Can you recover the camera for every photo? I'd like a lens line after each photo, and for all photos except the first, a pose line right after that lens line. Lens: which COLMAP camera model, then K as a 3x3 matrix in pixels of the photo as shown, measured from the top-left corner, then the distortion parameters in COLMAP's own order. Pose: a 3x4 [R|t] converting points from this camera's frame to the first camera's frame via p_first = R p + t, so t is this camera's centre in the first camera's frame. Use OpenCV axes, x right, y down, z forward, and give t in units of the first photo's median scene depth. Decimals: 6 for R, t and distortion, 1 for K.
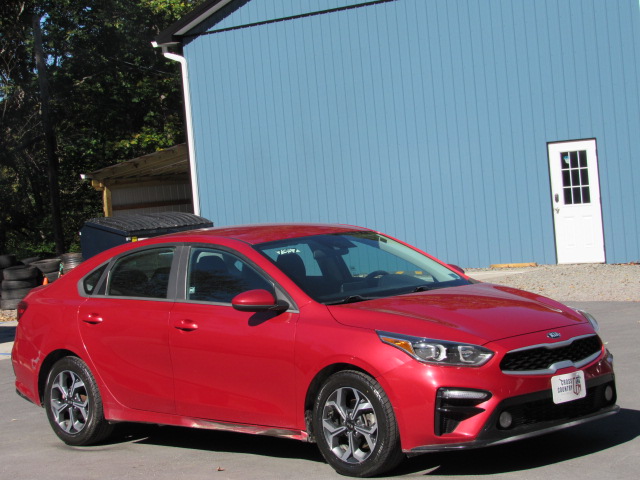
lens RADIAL K [[1634.6, 0, 322.0], [0, 1634.6, 244.3], [0, 0, 1]] dist [-0.047453, 0.000000]
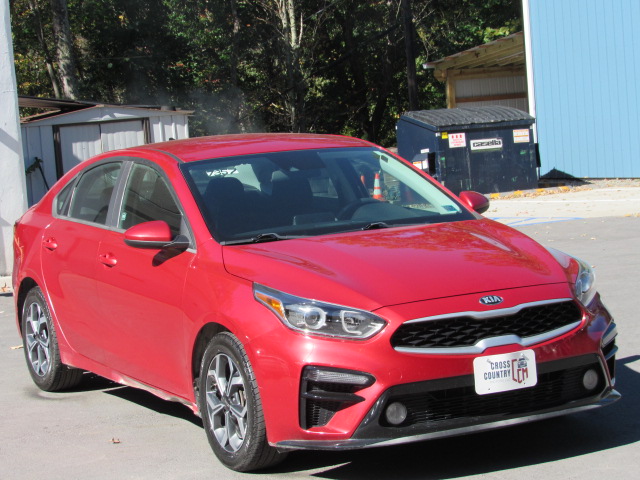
lens RADIAL K [[1634.6, 0, 343.2], [0, 1634.6, 249.5], [0, 0, 1]] dist [-0.047453, 0.000000]
pose [[0.959671, 0.039259, -0.278370, 0.272190], [-0.019090, 0.997016, 0.074798, -0.019989], [0.280475, -0.066467, 0.957557, 0.269895]]
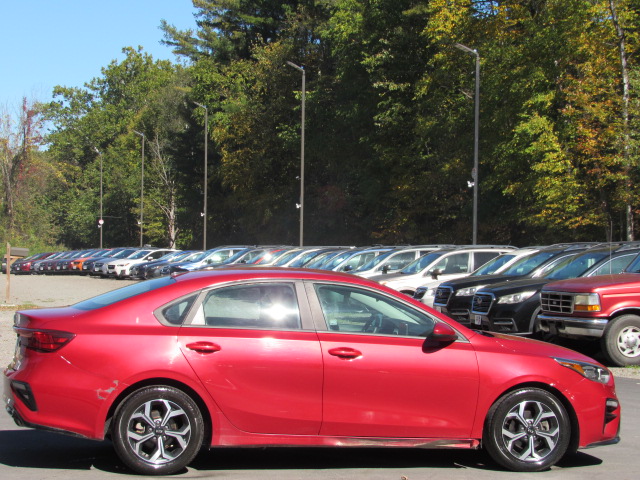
lens RADIAL K [[1634.6, 0, 322.9], [0, 1634.6, 236.1], [0, 0, 1]] dist [-0.047453, 0.000000]
pose [[0.523278, 0.092807, 0.847093, -1.115437], [-0.026879, 0.995355, -0.092447, 0.078664], [-0.851738, 0.025606, 0.523342, 0.453460]]
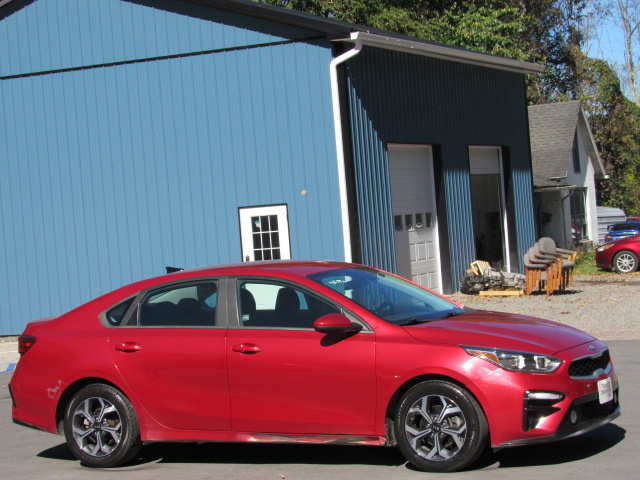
lens RADIAL K [[1634.6, 0, 339.6], [0, 1634.6, 240.6], [0, 0, 1]] dist [-0.047453, 0.000000]
pose [[0.944489, 0.008970, 0.328419, -0.415104], [0.007406, 0.998792, -0.048580, 0.032634], [-0.328458, 0.048315, 0.943282, -0.076651]]
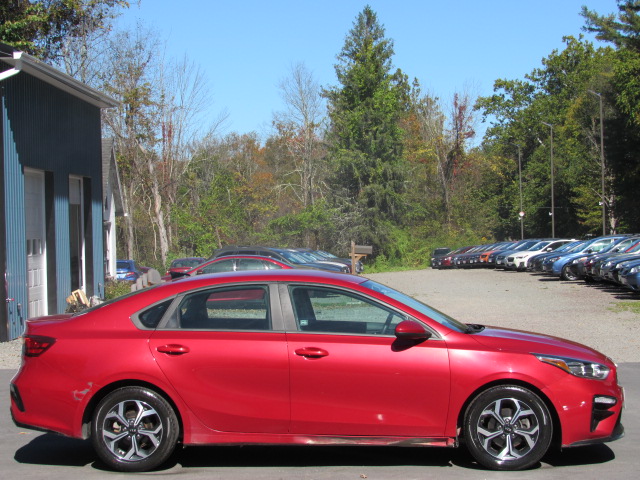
lens RADIAL K [[1634.6, 0, 319.6], [0, 1634.6, 240.5], [0, 0, 1]] dist [-0.047453, 0.000000]
pose [[0.748811, 0.062799, 0.659802, -0.890133], [-0.015262, 0.996871, -0.077560, 0.063771], [-0.662608, 0.048008, 0.747426, 0.151229]]
